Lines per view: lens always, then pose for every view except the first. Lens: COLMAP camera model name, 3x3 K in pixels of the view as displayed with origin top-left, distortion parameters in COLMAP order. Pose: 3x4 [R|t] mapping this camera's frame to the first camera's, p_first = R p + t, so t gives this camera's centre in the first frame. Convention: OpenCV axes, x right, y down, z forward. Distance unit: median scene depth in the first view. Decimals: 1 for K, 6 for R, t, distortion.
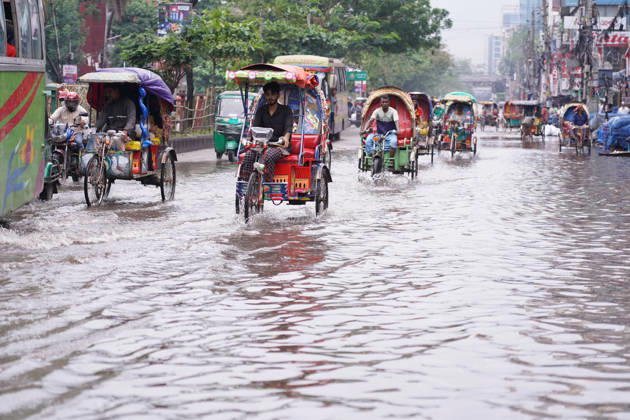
lens RADIAL K [[1995.9, 0, 315.0], [0, 1995.9, 210.0], [0, 0, 1]] dist [-0.147290, -0.606111]
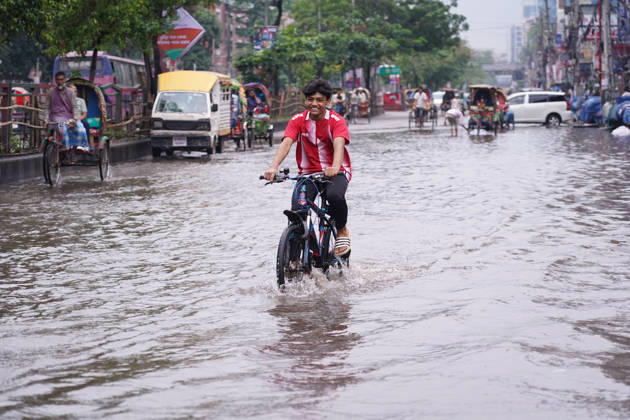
lens RADIAL K [[3200.3, 0, 315.0], [0, 3200.3, 210.0], [0, 0, 1]] dist [-0.506976, -2.529743]
pose [[0.999611, -0.027534, 0.004531, -0.036370], [0.027606, 0.999481, -0.016586, 0.047216], [-0.004072, 0.016705, 0.999852, -0.924534]]
